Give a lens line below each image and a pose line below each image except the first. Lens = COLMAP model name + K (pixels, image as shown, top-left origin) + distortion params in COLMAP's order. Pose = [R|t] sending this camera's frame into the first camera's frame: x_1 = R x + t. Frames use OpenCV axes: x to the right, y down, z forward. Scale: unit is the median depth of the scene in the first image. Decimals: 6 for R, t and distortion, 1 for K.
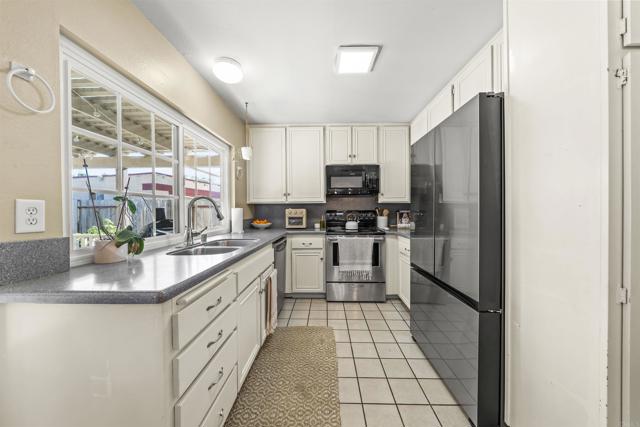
lens RADIAL K [[215.4, 0, 316.8], [0, 215.4, 212.7], [0, 0, 1]] dist [-0.006611, -0.000117]
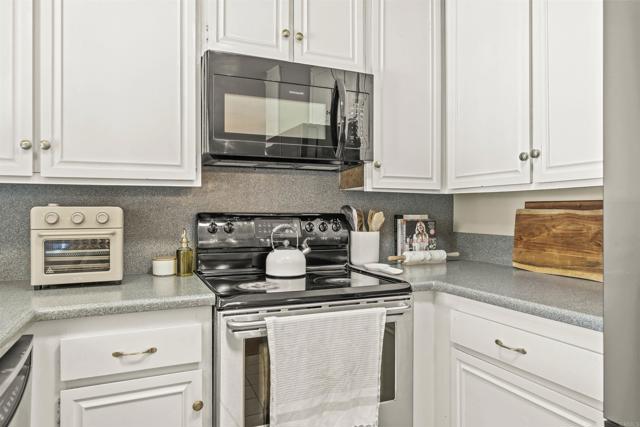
lens RADIAL K [[430.3, 0, 318.1], [0, 430.3, 212.3], [0, 0, 1]] dist [0.001431, 0.002131]
pose [[0.906707, 0.006356, 0.421712, -0.057444], [-0.001833, 0.999936, -0.011129, -0.006037], [-0.421756, 0.009318, 0.906661, 0.436598]]
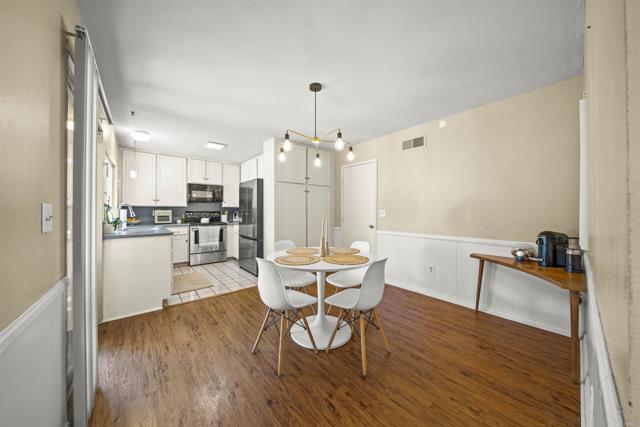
lens RADIAL K [[215.4, 0, 319.2], [0, 215.4, 209.2], [0, 0, 1]] dist [-0.006611, -0.000117]
pose [[0.741028, 0.009345, 0.671409, -0.302640], [0.002504, 0.999858, -0.016680, 0.002010], [-0.671469, 0.014042, 0.740899, -0.825376]]
